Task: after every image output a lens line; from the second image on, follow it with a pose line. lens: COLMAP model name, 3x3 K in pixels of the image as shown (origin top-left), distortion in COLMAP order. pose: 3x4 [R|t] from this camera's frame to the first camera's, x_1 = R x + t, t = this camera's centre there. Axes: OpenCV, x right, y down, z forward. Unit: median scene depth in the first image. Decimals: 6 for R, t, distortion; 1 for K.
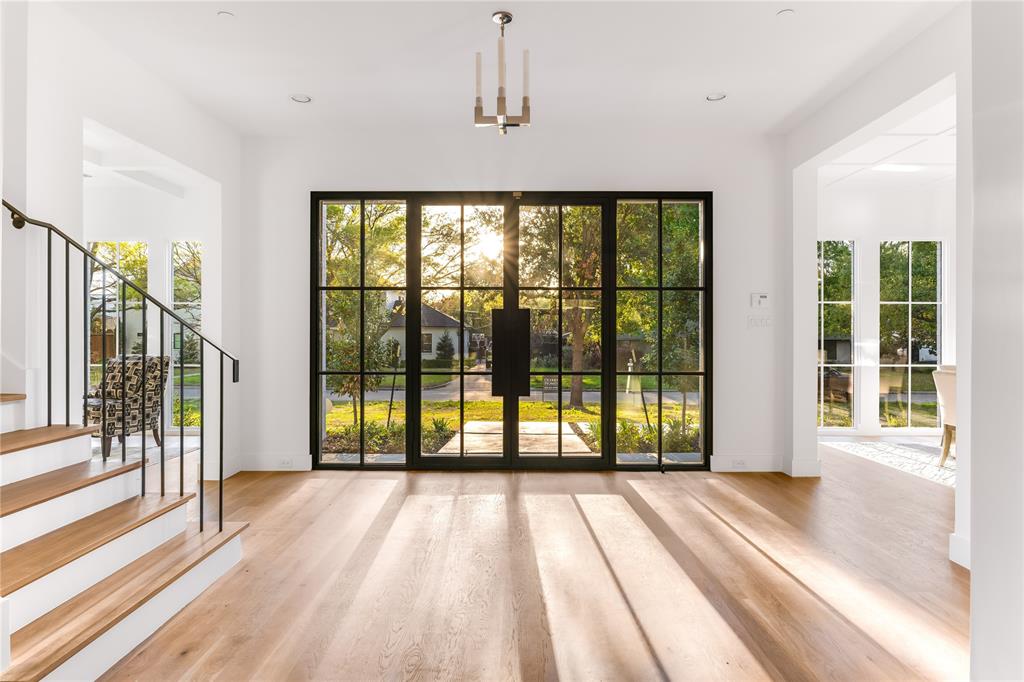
lens RADIAL K [[615.9, 0, 511.5], [0, 615.9, 337.2], [0, 0, 1]] dist [-0.000125, 0.000168]
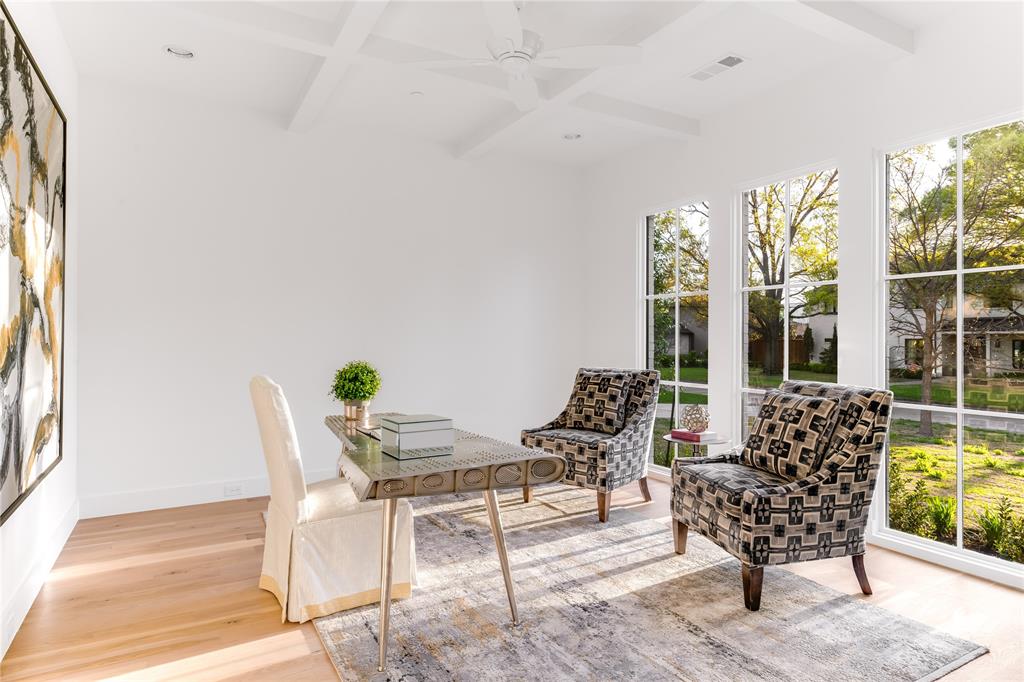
lens RADIAL K [[594.6, 0, 511.7], [0, 594.6, 337.5], [0, 0, 1]] dist [0.002507, -0.000816]
pose [[0.513975, -0.005611, -0.857787, -0.344066], [-0.001598, 0.999971, -0.007498, -0.003772], [0.857804, 0.005225, 0.513951, 0.576212]]
